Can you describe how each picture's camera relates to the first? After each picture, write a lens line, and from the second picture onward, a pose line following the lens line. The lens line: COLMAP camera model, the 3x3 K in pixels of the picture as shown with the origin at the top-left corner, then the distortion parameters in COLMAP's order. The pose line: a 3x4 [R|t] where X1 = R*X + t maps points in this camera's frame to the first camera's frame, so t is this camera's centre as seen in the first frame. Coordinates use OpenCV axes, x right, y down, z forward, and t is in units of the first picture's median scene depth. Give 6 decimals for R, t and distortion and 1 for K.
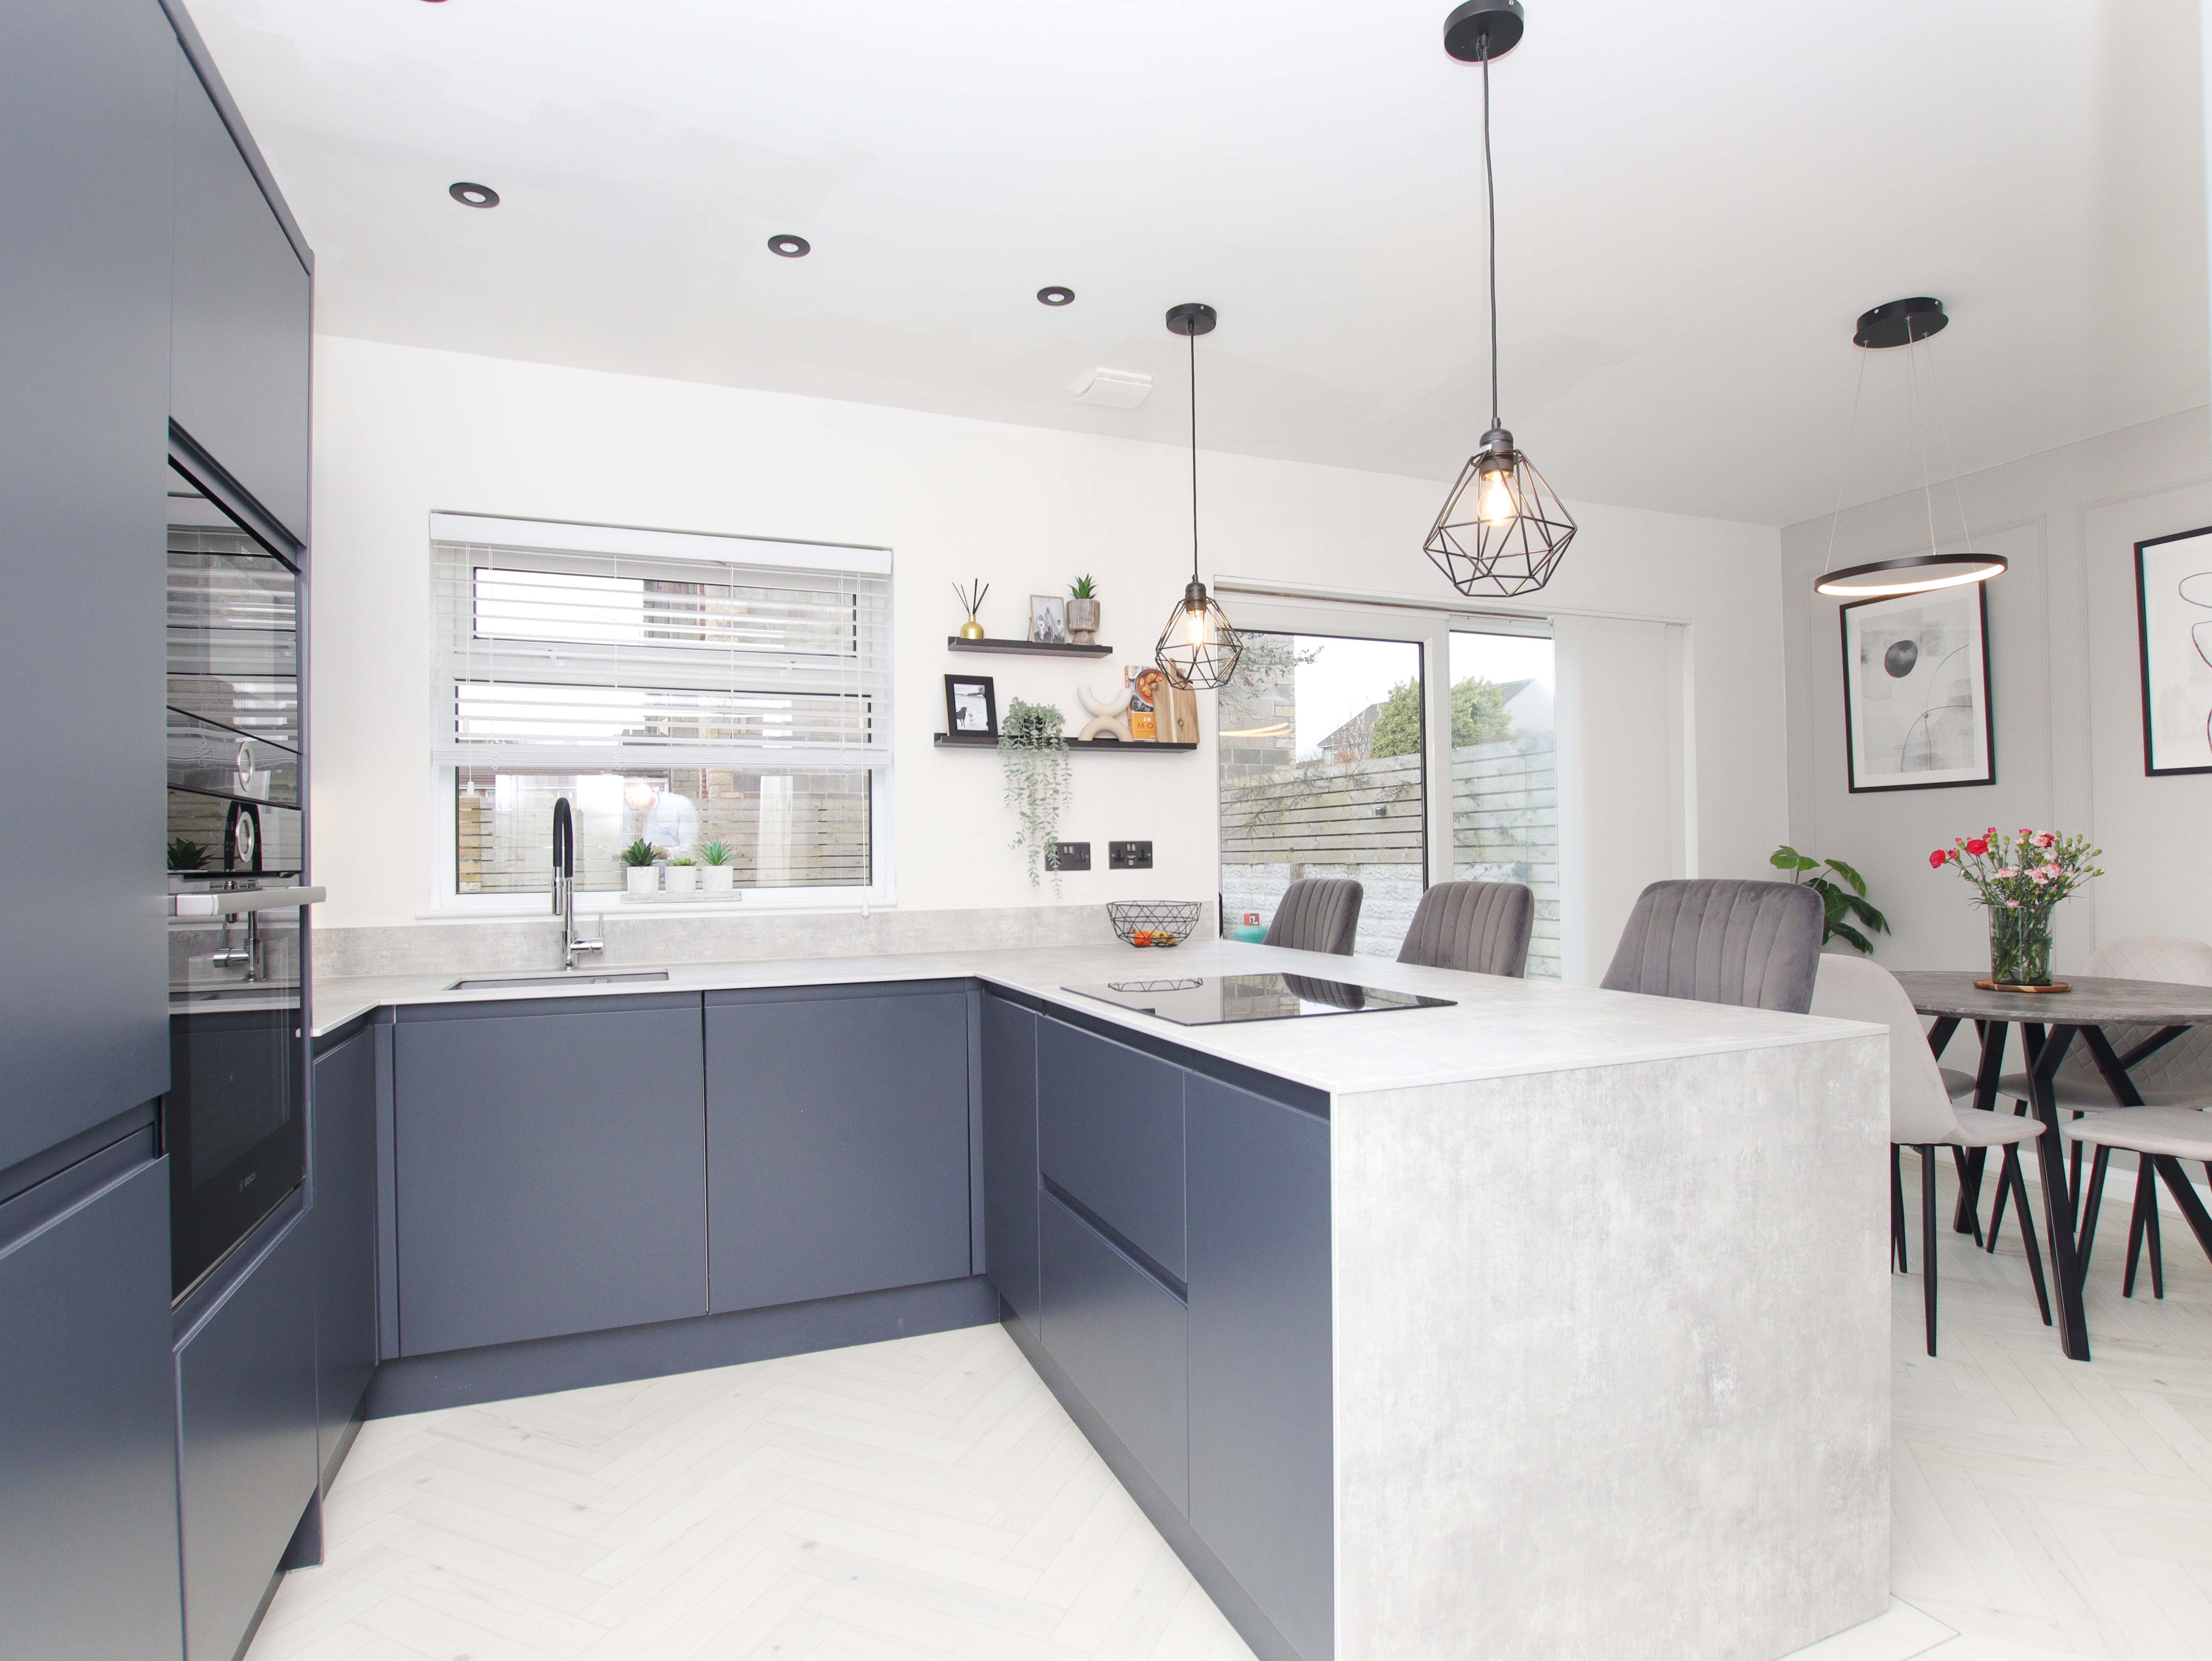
lens RADIAL K [[1189.5, 0, 1103.9], [0, 1189.5, 836.0], [0, 0, 1]] dist [-0.012368, -0.000512]
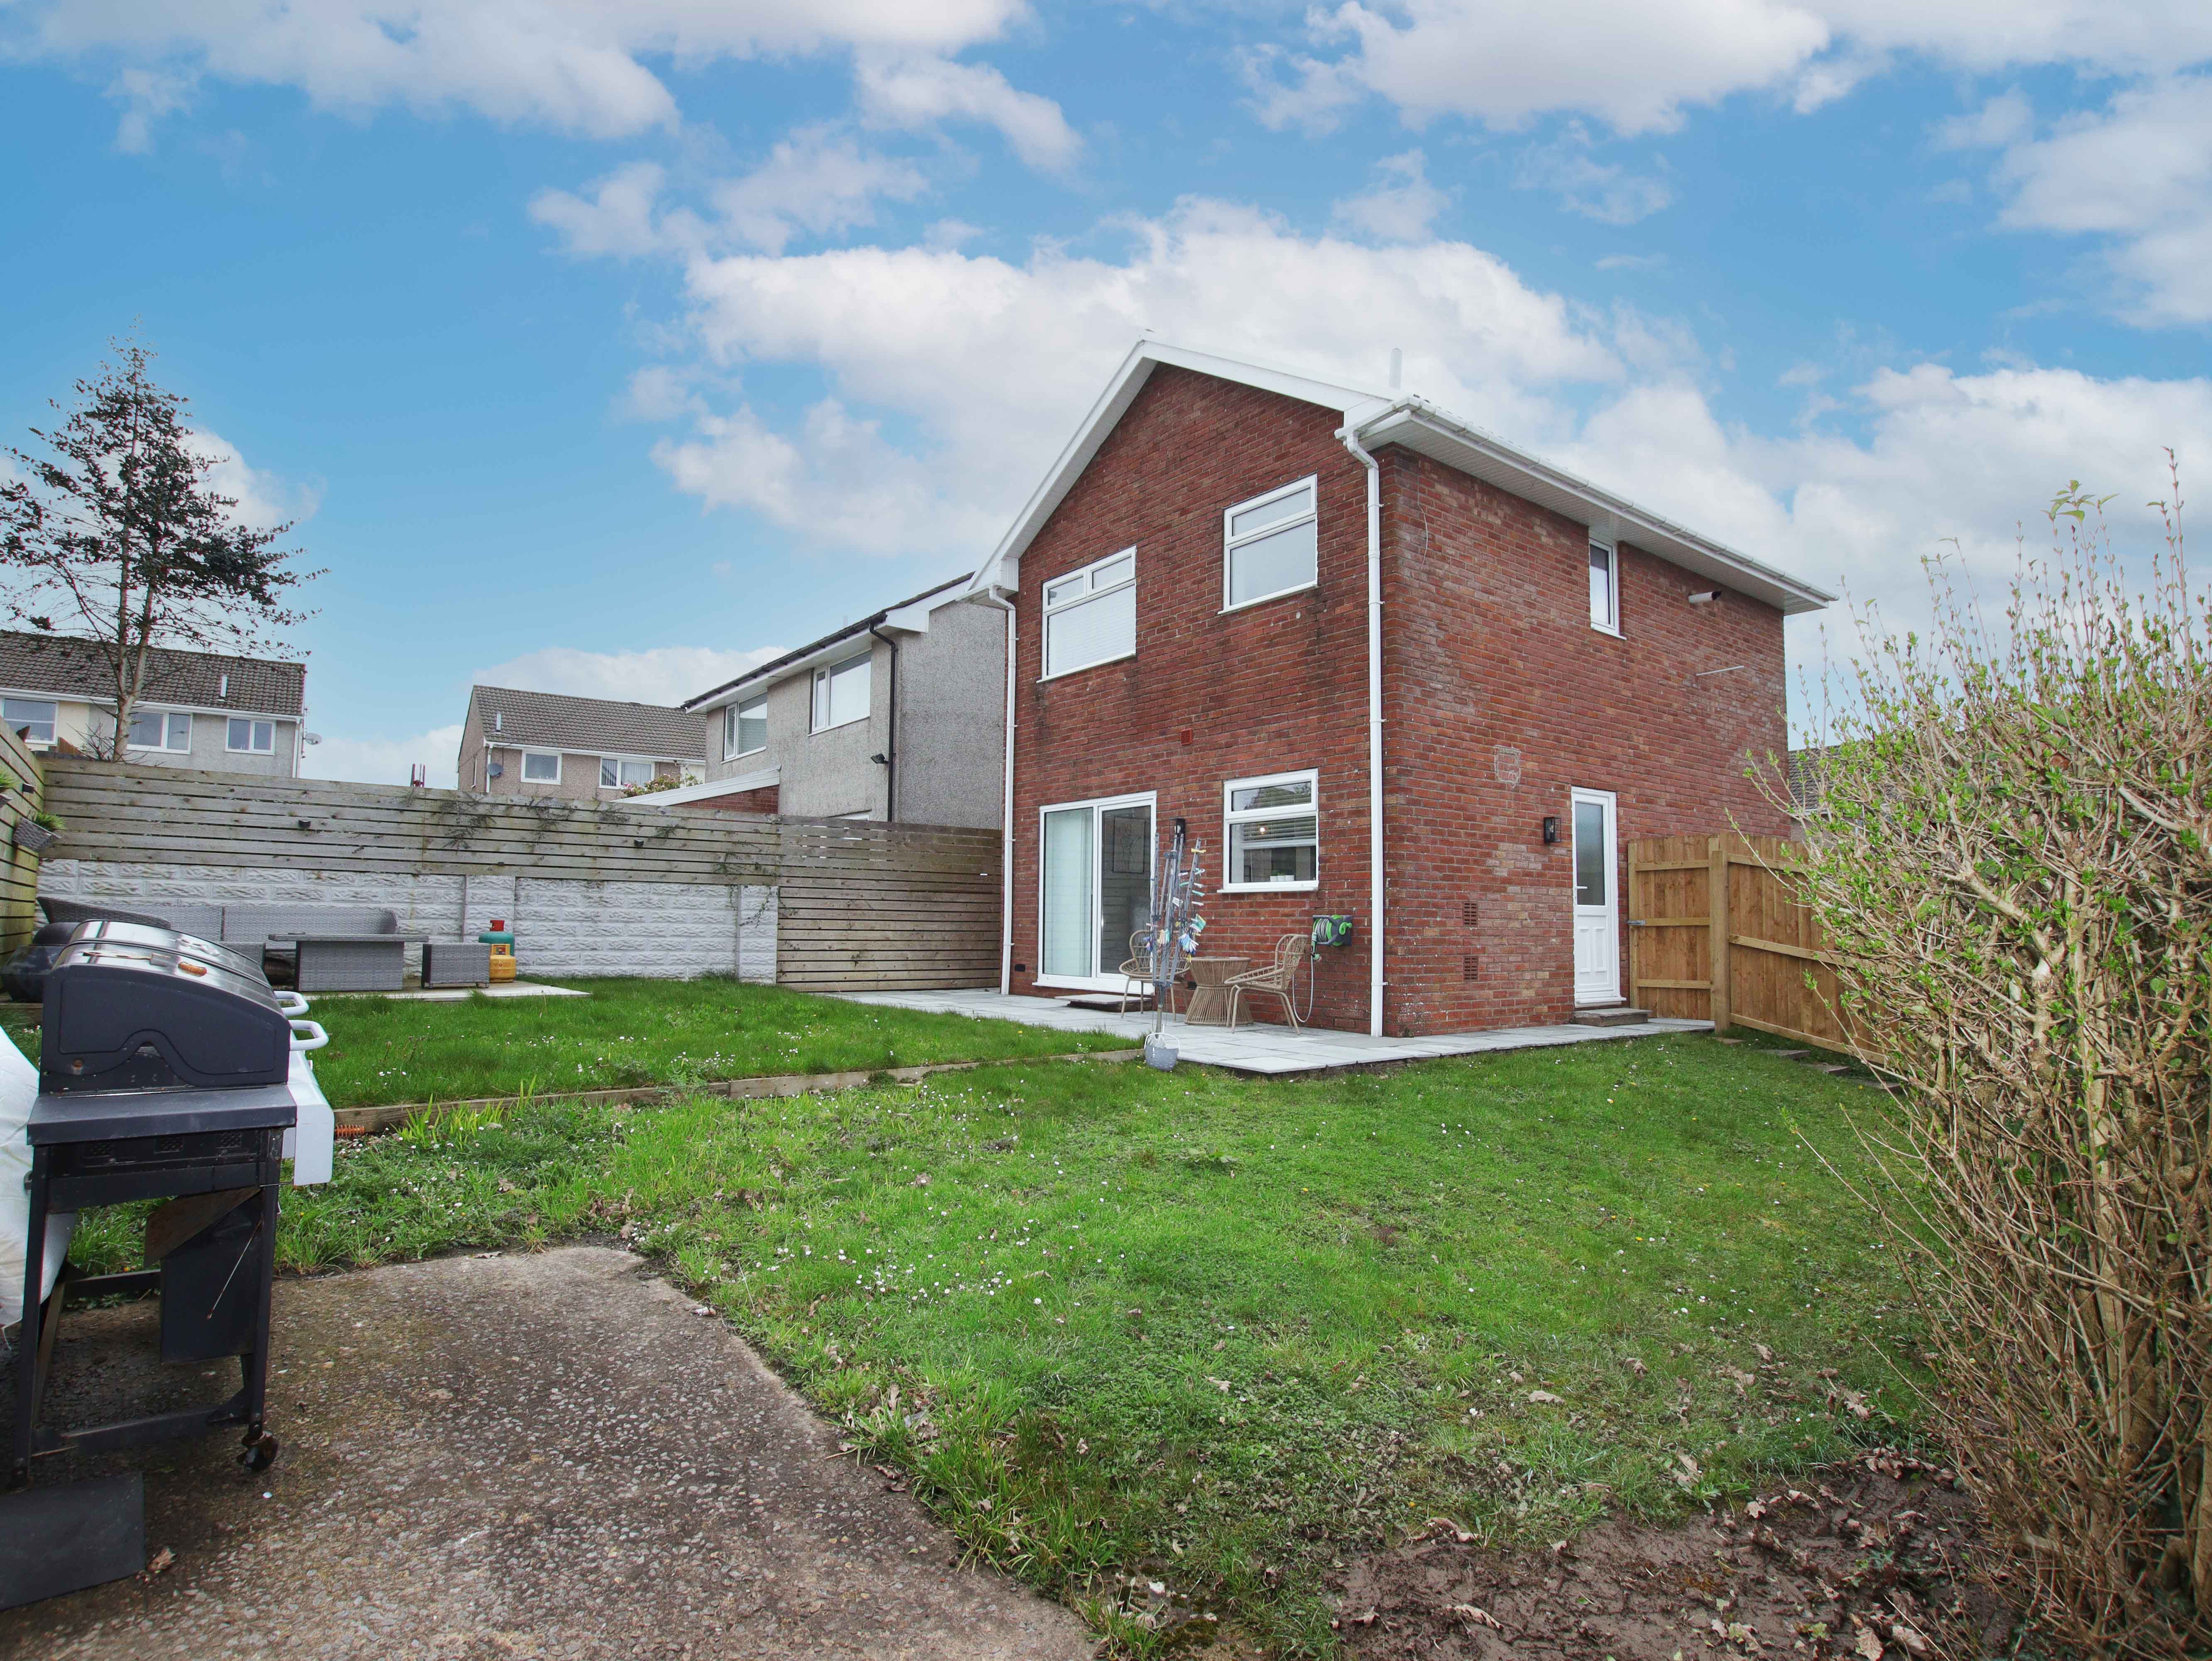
lens RADIAL K [[1189.5, 0, 1107.0], [0, 1189.5, 834.2], [0, 0, 1]] dist [-0.012368, -0.000512]
pose [[-0.285508, 0.088480, 0.954283, -1.121313], [-0.025793, 0.994659, -0.099940, 0.083873], [-0.958029, -0.053147, -0.281701, 0.805044]]
